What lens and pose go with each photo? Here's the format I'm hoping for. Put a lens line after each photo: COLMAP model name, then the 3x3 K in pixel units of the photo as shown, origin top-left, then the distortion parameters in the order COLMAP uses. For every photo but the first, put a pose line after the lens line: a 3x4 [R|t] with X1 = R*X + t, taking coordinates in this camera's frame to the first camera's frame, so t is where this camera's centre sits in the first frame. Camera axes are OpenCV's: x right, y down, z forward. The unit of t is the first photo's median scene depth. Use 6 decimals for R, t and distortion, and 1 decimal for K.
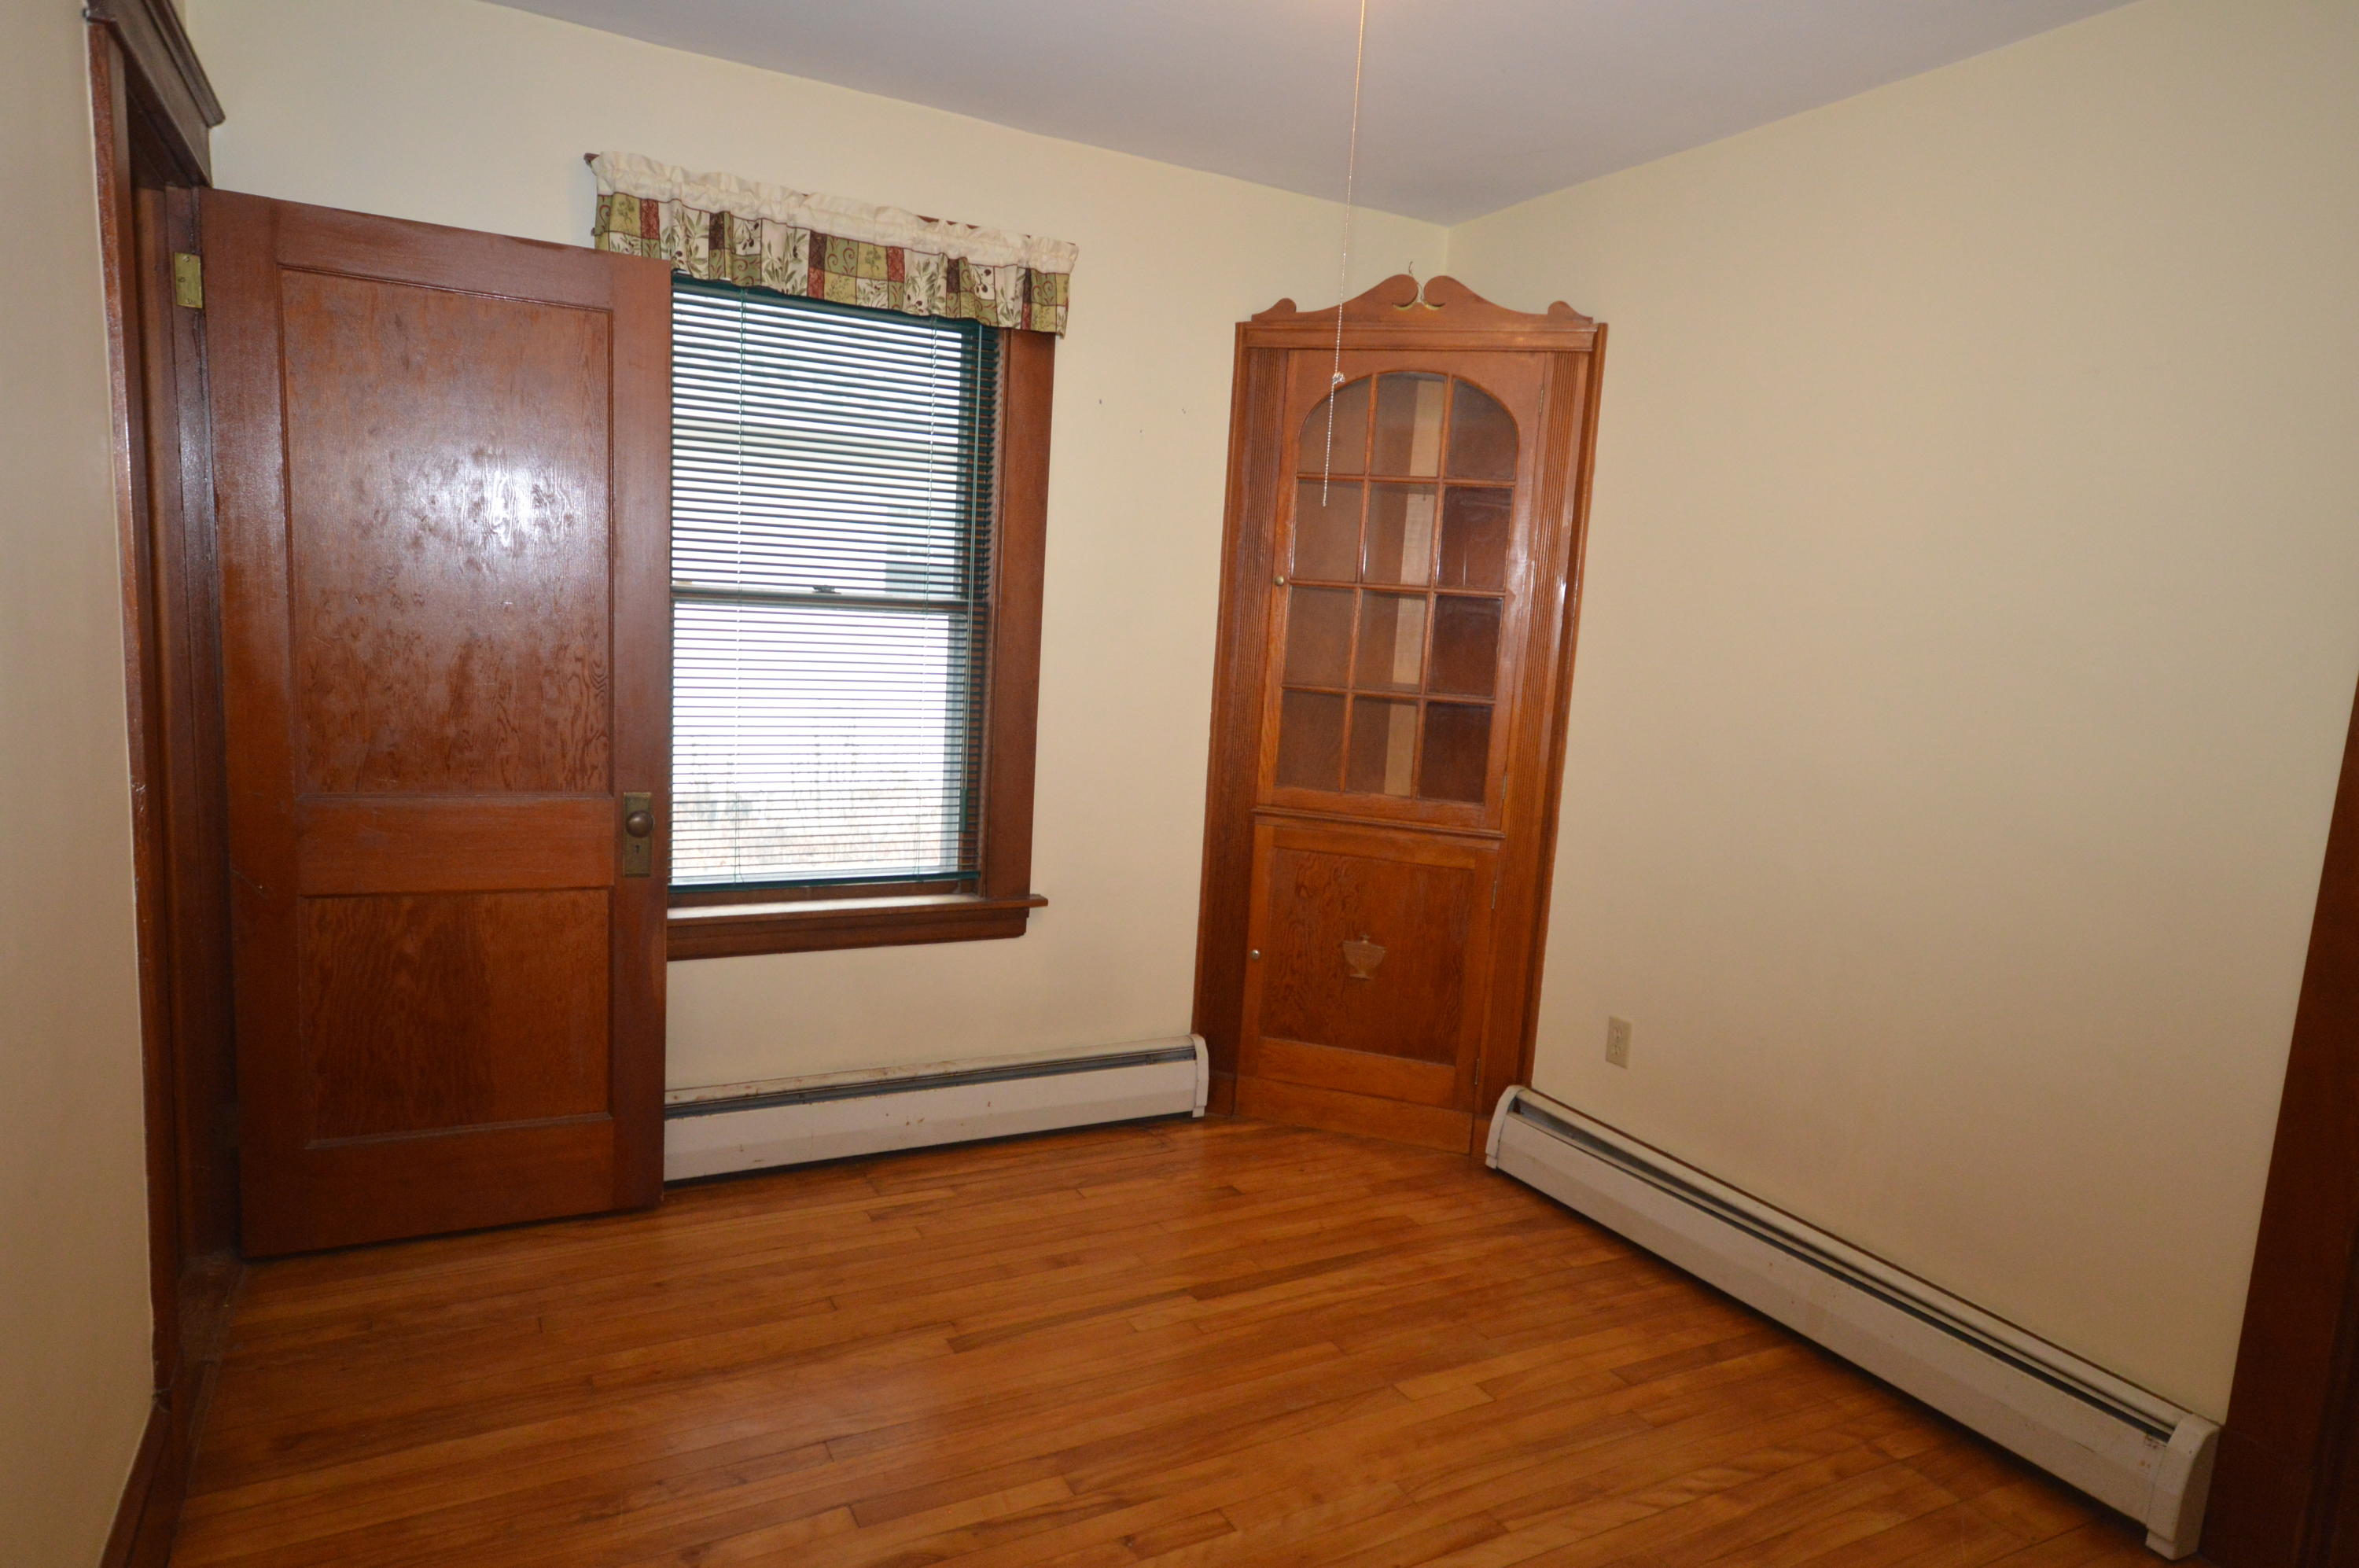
lens RADIAL K [[1405.5, 0, 1179.5], [0, 1405.5, 793.8], [0, 0, 1]] dist [-0.000145, 0.001708]
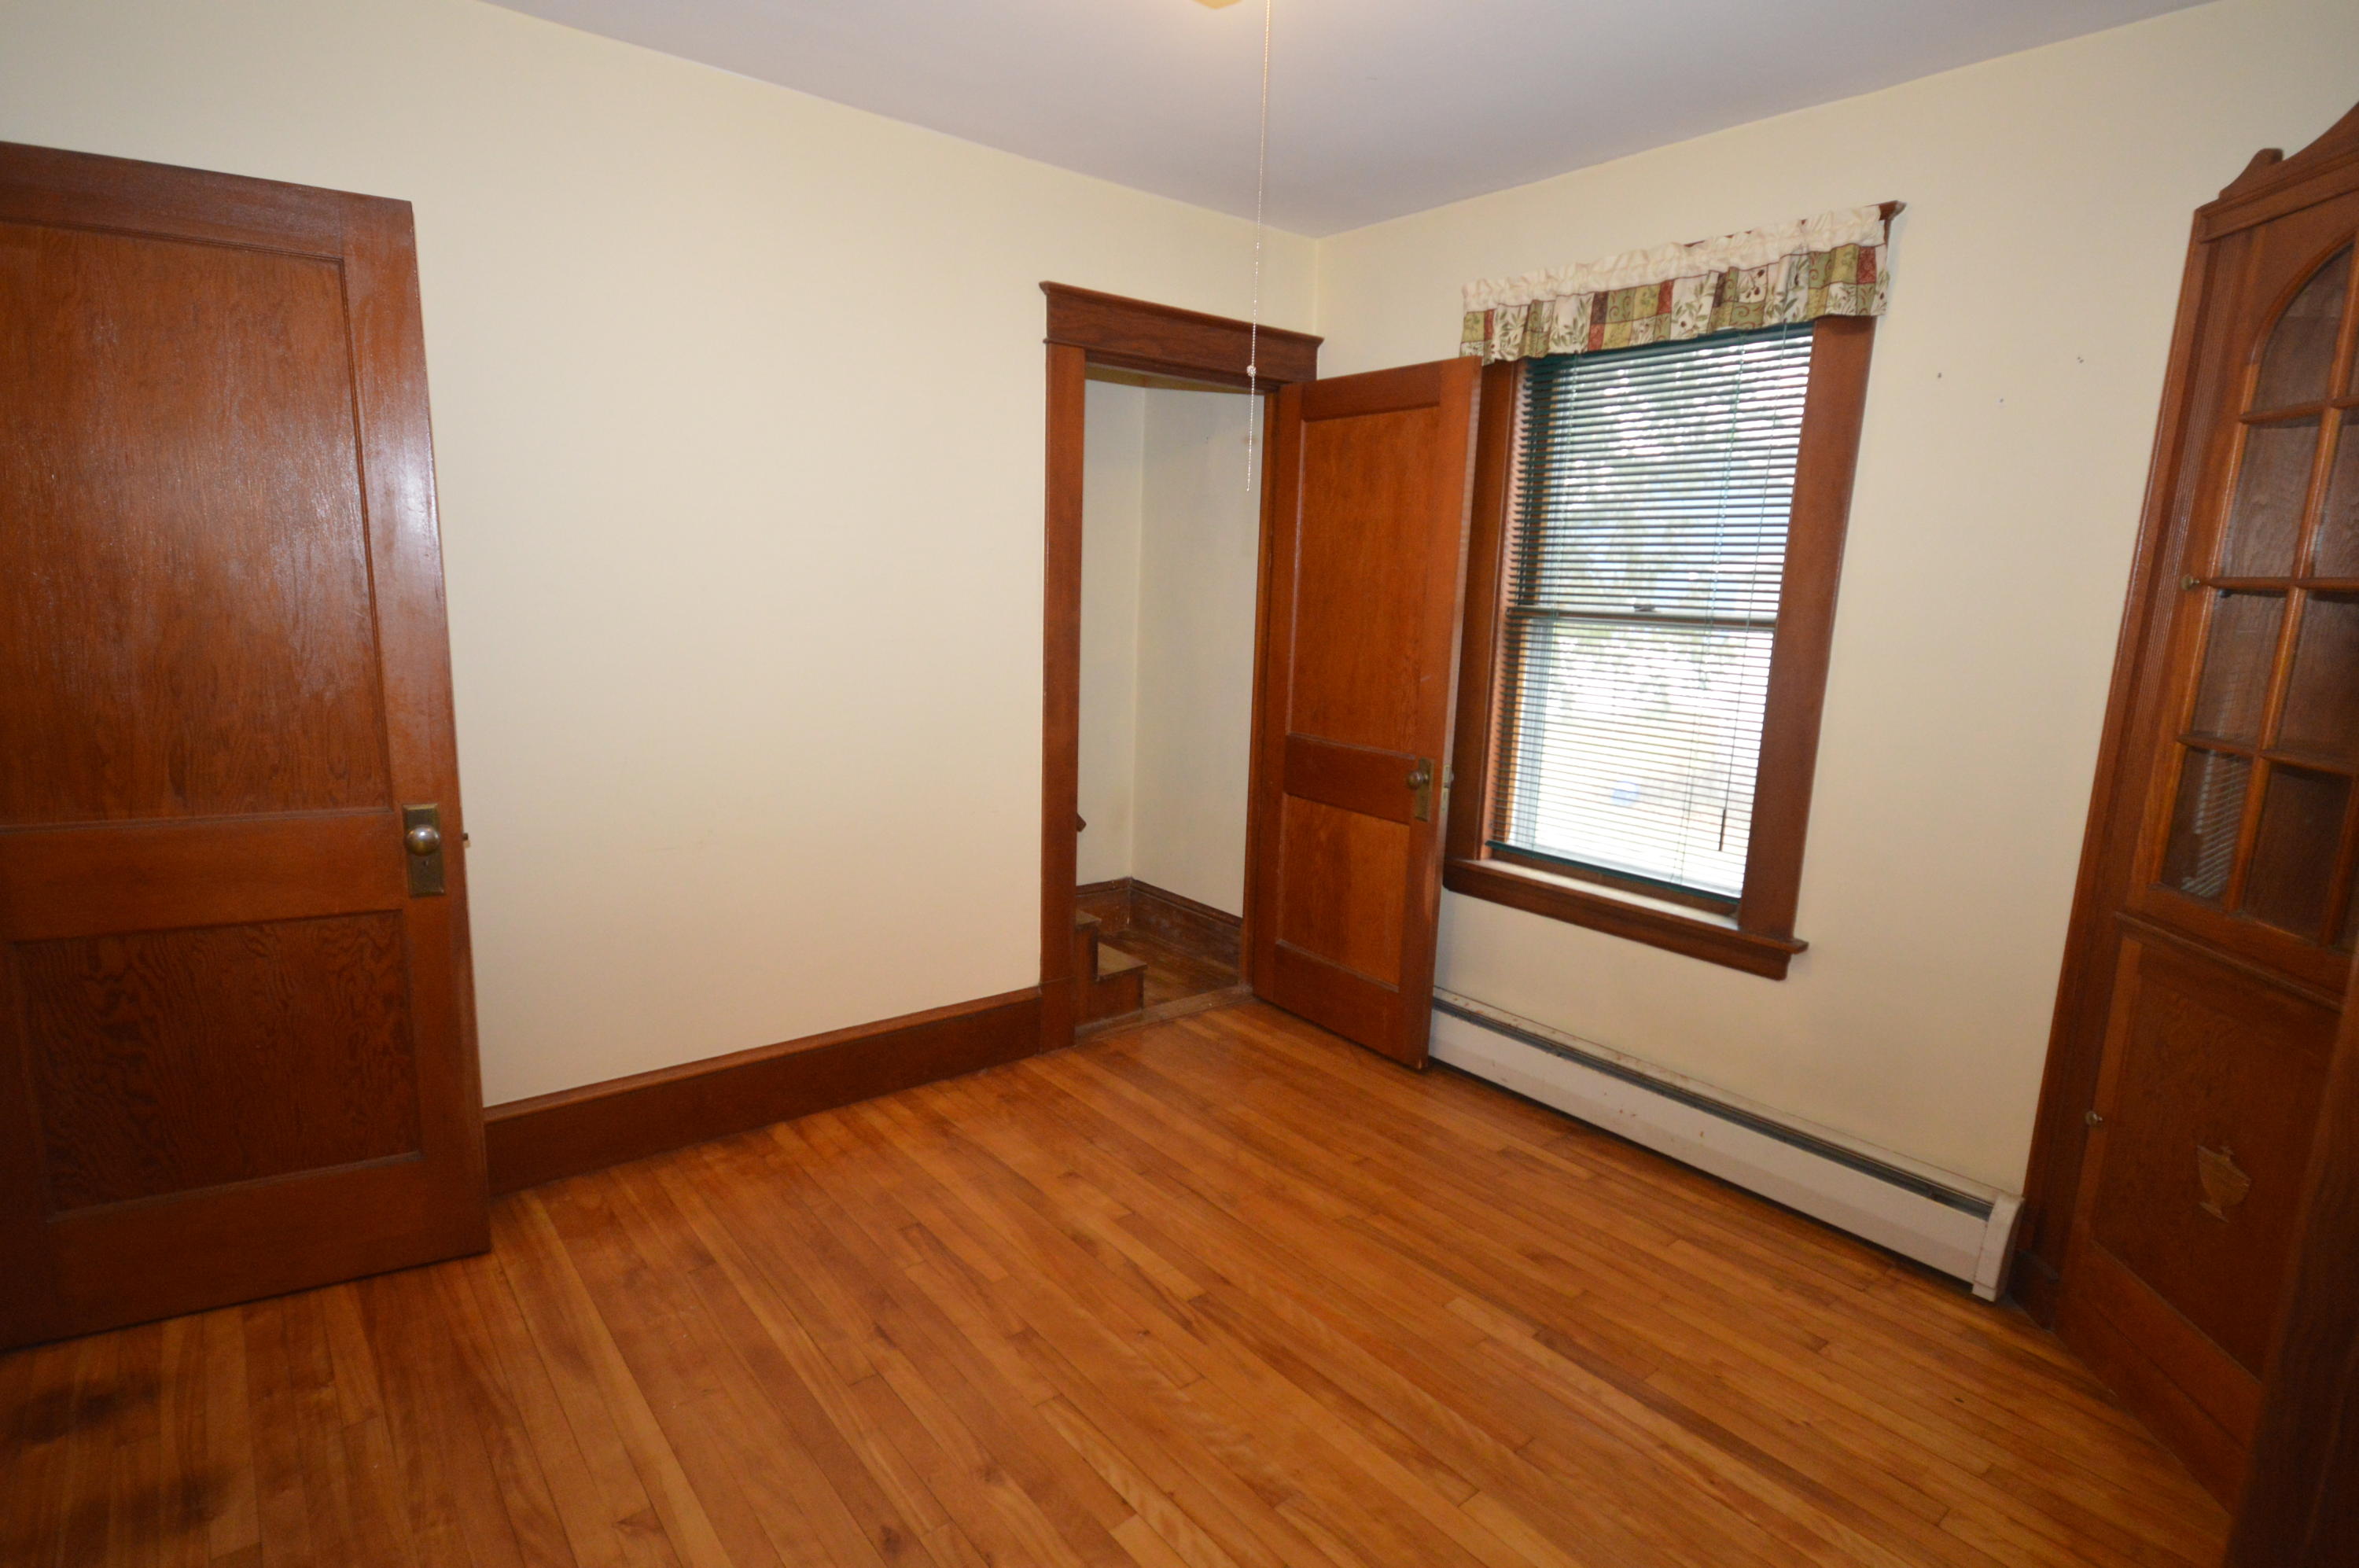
lens RADIAL K [[1194.6, 0, 1167.2], [0, 1194.6, 793.7], [0, 0, 1]] dist [0.001705, -0.001474]
pose [[0.175072, 0.125095, -0.976576, 0.641114], [-0.154790, 0.983057, 0.098176, -0.038483], [0.972311, 0.133976, 0.191470, 0.499010]]
